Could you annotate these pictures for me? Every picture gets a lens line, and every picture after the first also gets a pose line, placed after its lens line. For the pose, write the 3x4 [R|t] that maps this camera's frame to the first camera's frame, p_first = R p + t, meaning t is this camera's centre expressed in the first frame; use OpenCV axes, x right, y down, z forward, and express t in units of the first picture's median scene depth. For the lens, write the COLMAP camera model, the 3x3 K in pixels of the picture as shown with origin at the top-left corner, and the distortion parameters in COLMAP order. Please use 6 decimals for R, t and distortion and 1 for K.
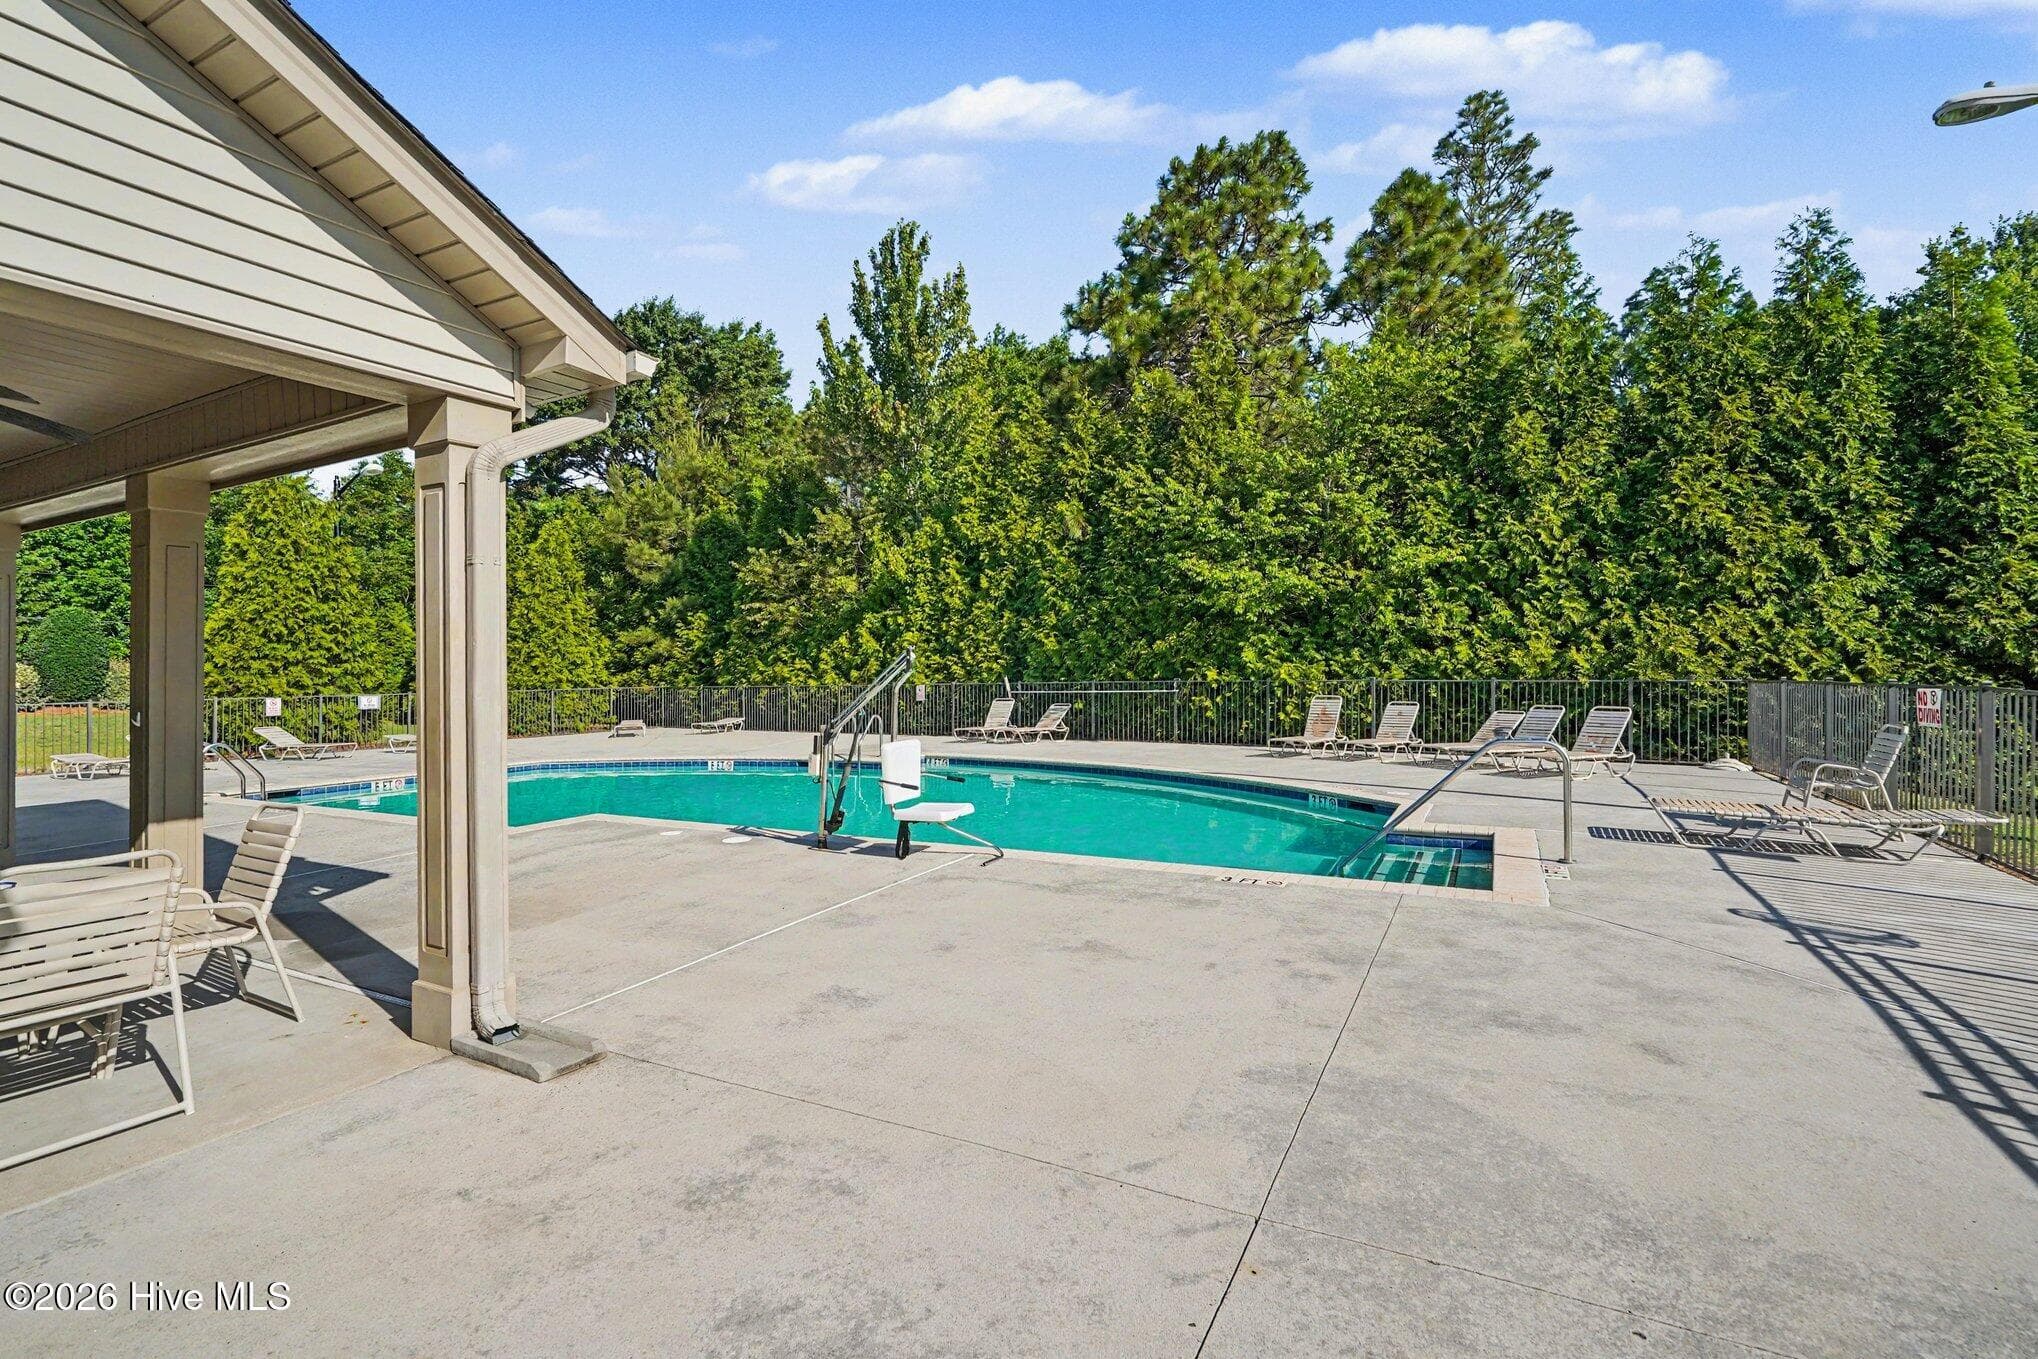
lens RADIAL K [[915.2, 0, 1028.8], [0, 915.2, 676.7], [0, 0, 1]] dist [-0.003054, -0.000306]
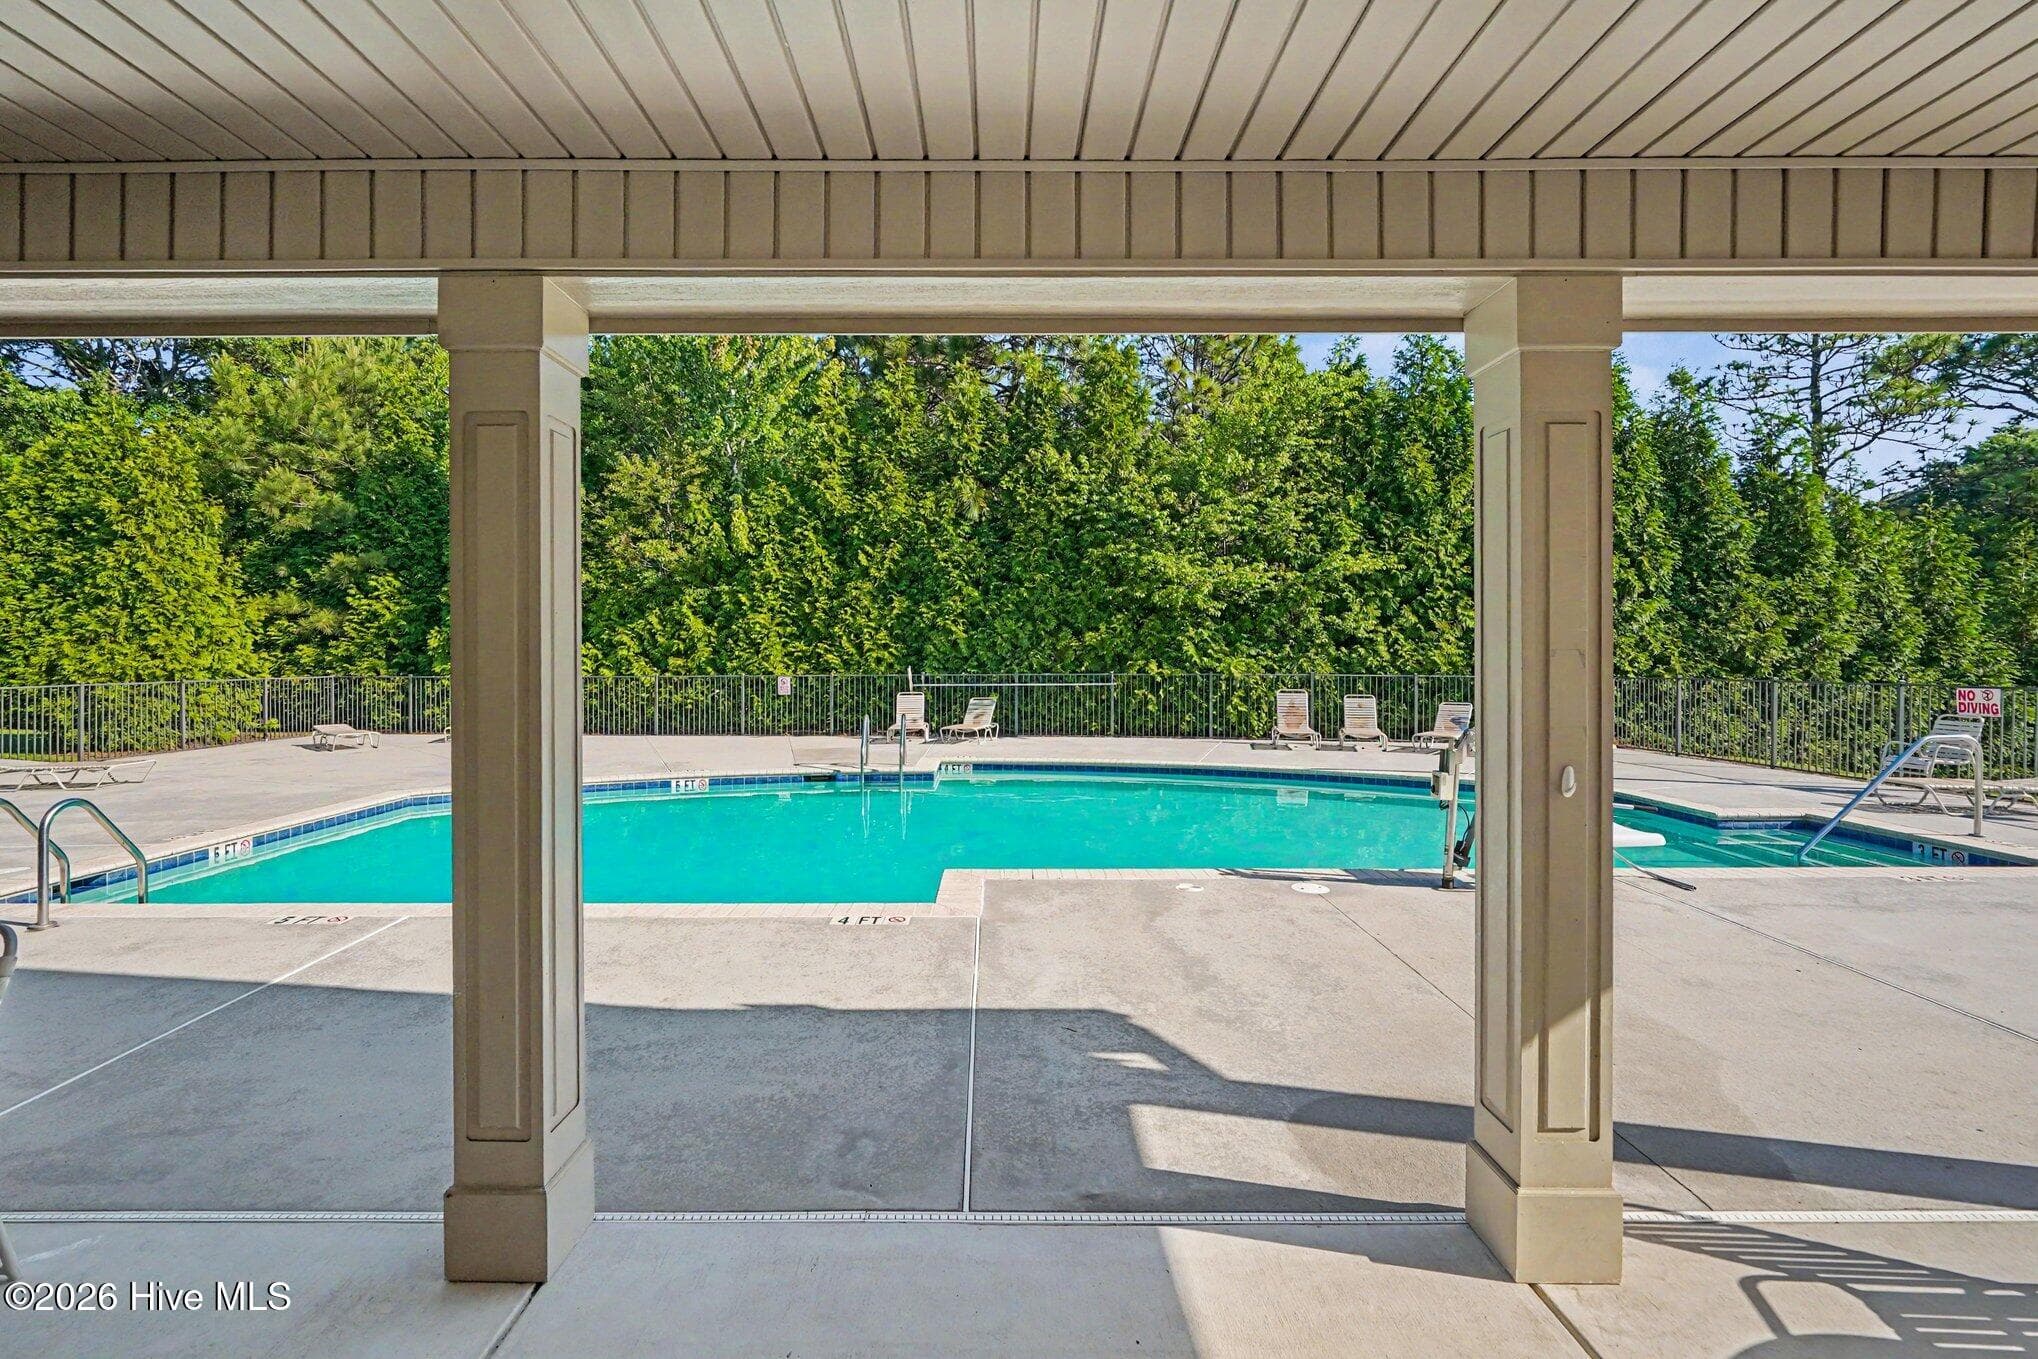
lens RADIAL K [[915.2, 0, 1020.4], [0, 915.2, 677.4], [0, 0, 1]] dist [-0.003054, -0.000306]
pose [[0.889173, 0.001641, 0.457568, -0.331450], [-0.009056, 0.999861, 0.014011, -0.004143], [-0.457481, -0.016602, 0.889064, 0.151902]]
